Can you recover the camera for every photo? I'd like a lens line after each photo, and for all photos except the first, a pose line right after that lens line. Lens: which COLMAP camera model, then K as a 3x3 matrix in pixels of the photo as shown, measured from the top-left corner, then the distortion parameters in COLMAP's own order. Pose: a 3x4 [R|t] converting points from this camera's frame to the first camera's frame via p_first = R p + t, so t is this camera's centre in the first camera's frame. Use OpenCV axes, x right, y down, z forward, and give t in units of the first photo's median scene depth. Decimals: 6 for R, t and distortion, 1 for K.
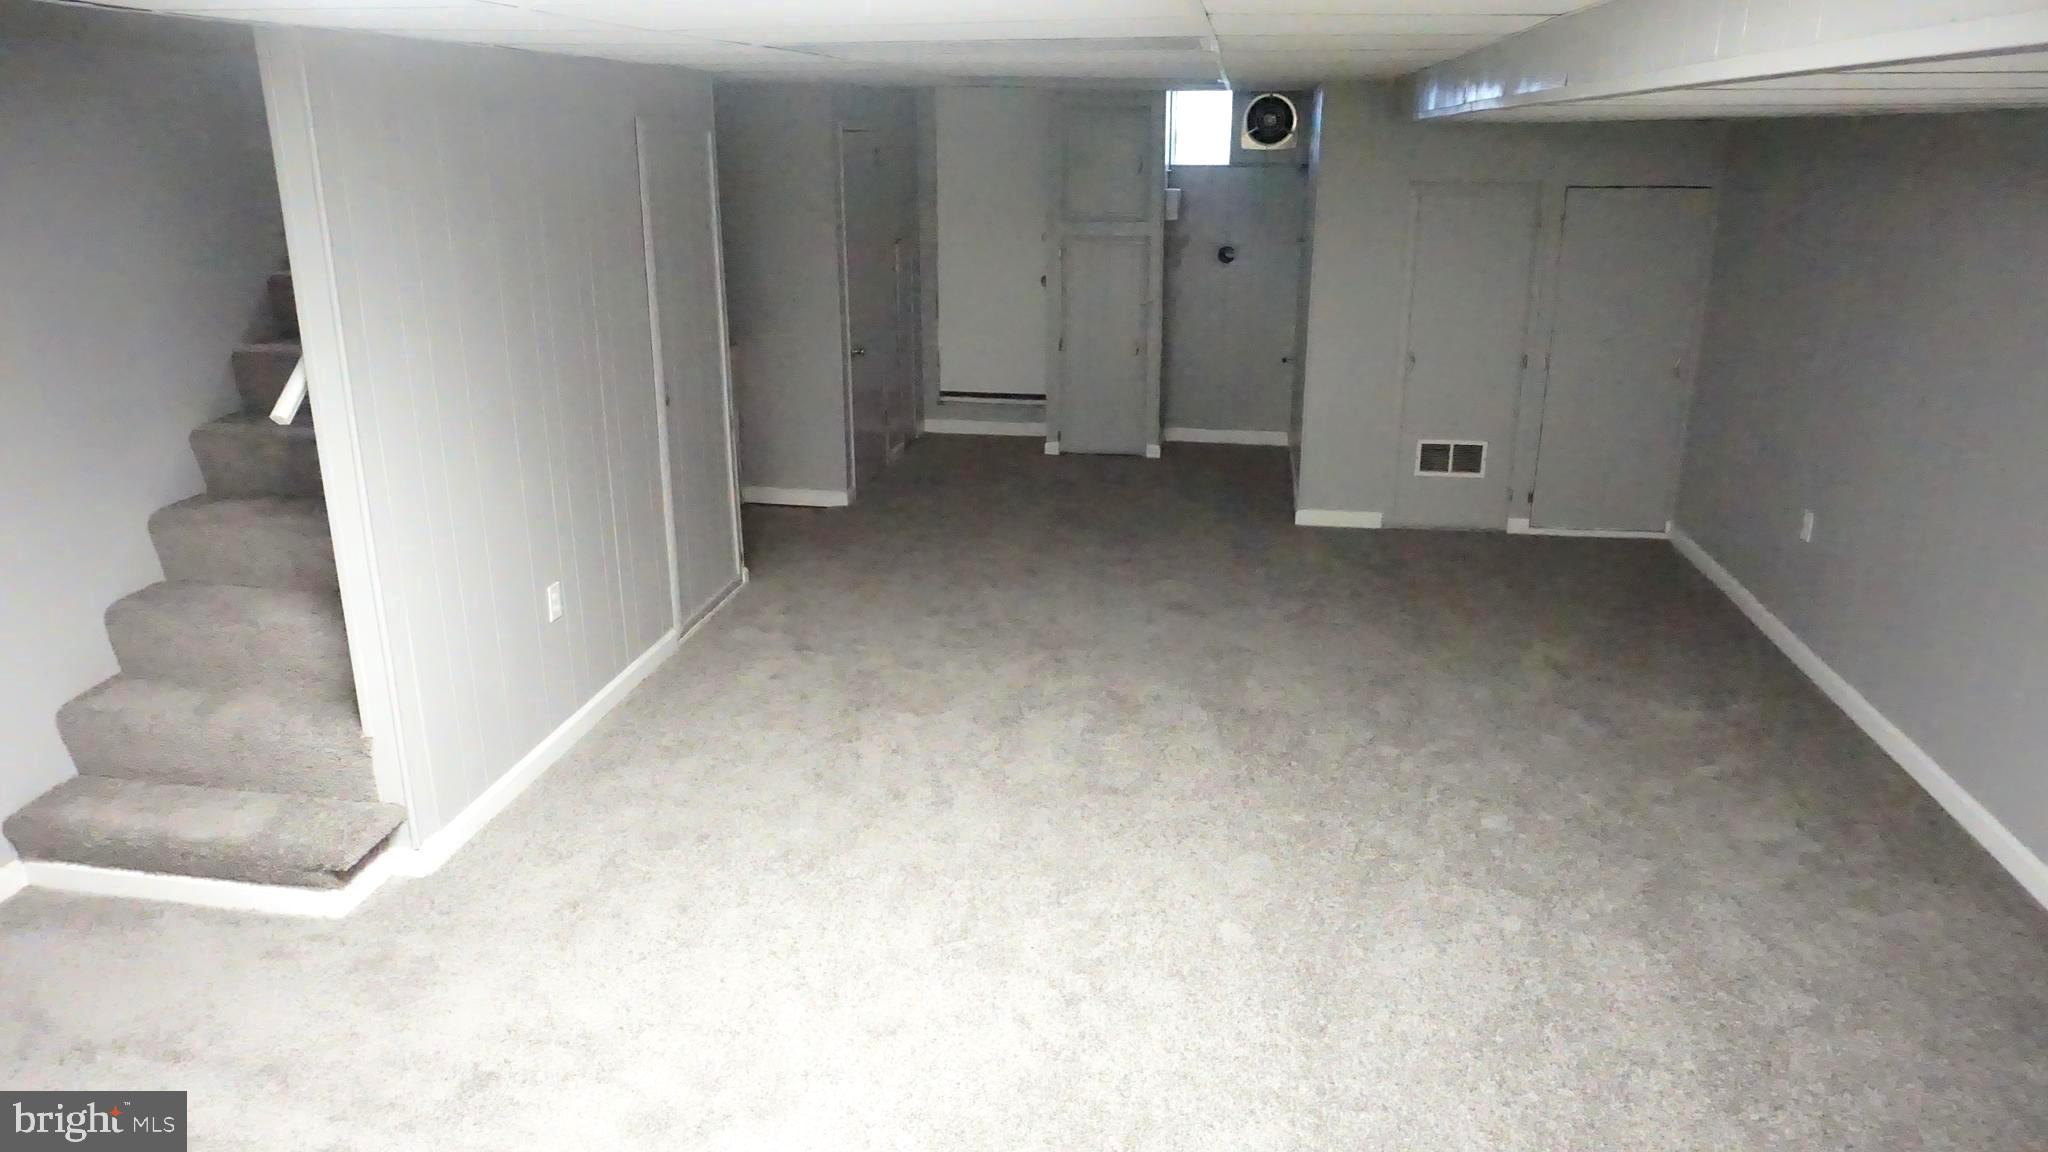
lens RADIAL K [[1369.0, 0, 1024.0], [0, 1369.0, 576.0], [0, 0, 1]] dist [-0.052845, 0.045944]
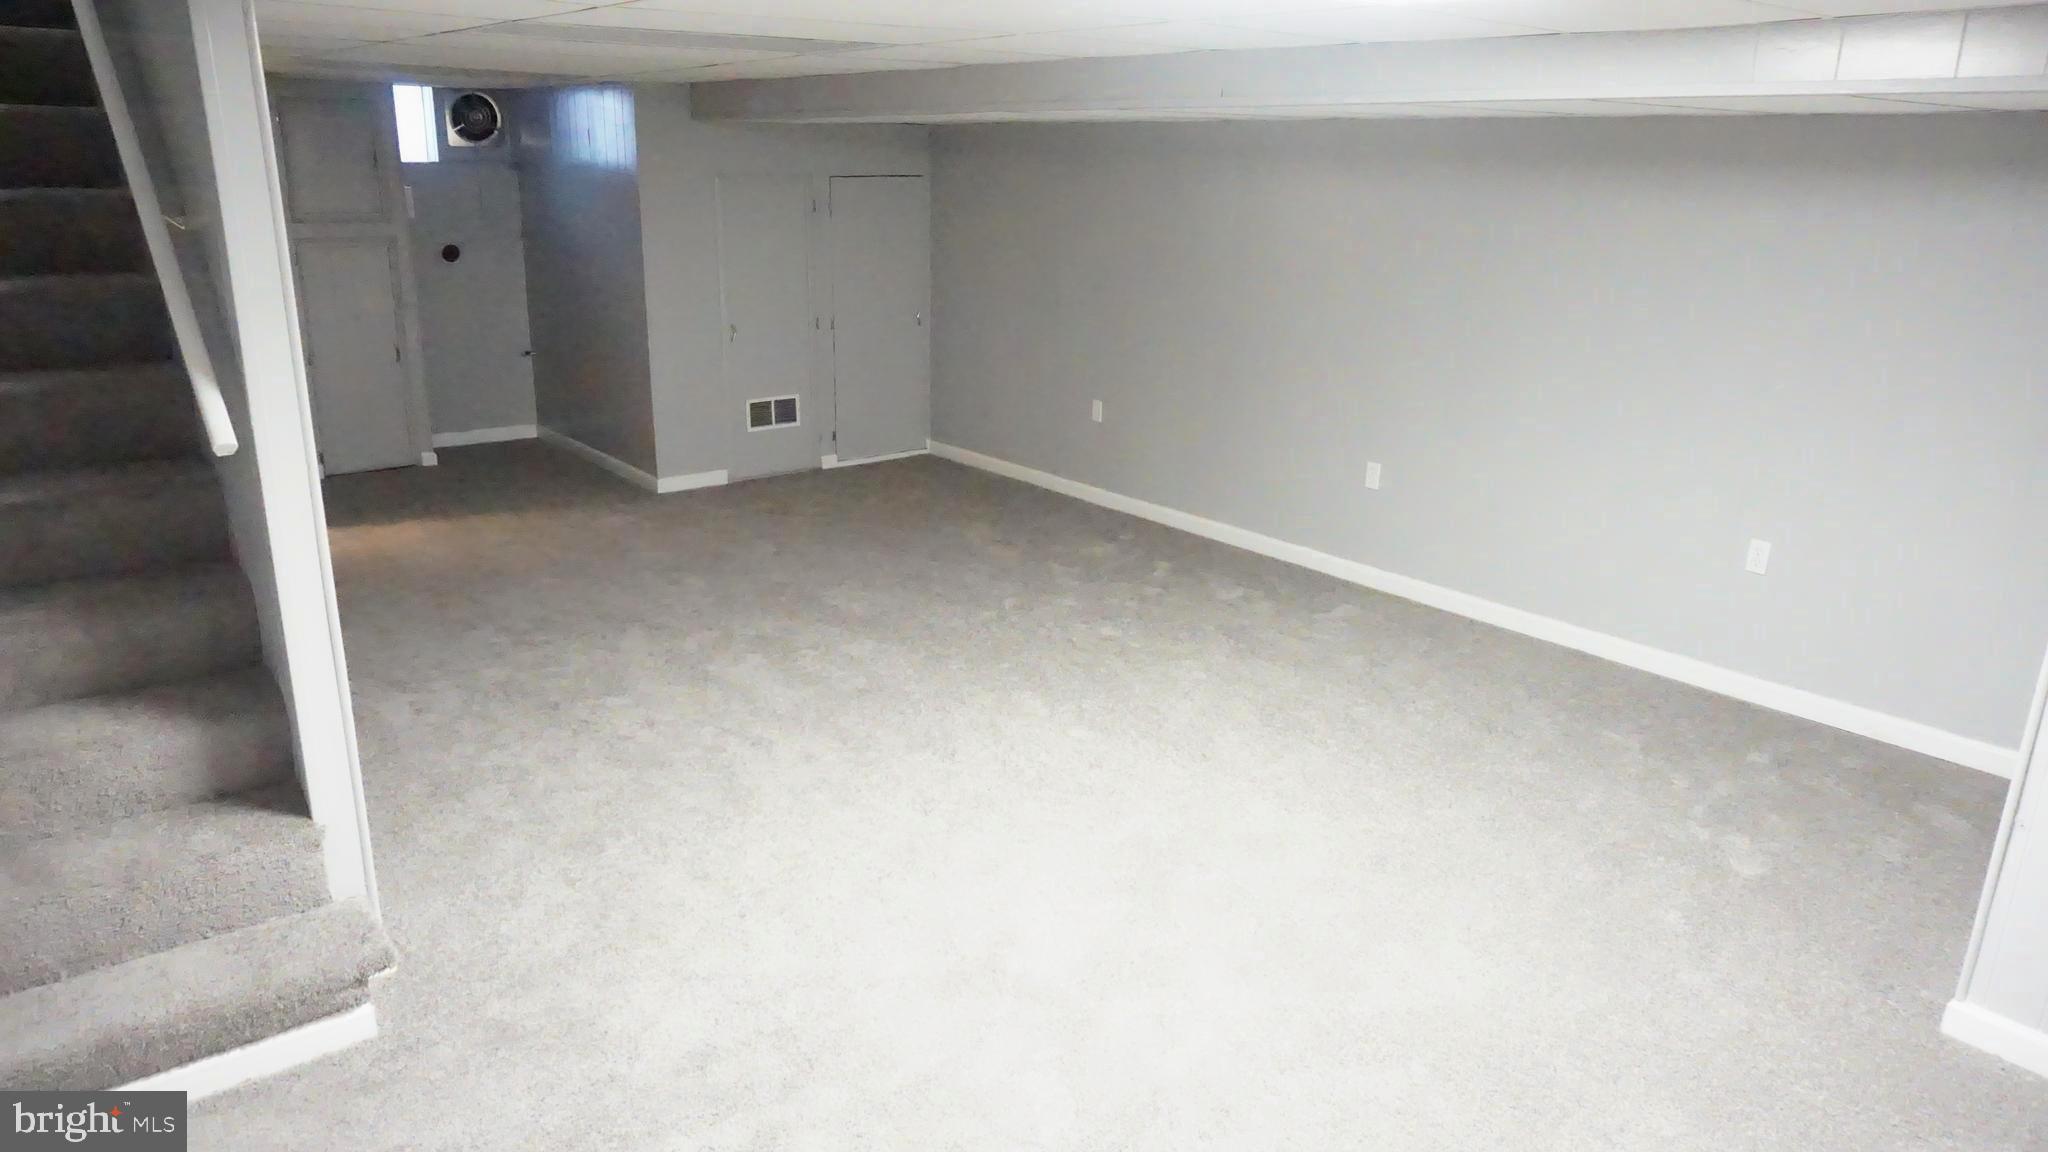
lens RADIAL K [[1369.0, 0, 1024.0], [0, 1369.0, 576.0], [0, 0, 1]] dist [-0.052845, 0.045944]
pose [[0.668849, -0.206422, 0.714165, -0.439472], [0.211216, 0.973852, 0.083668, -0.003990], [-0.712761, 0.094882, 0.694959, 0.062934]]
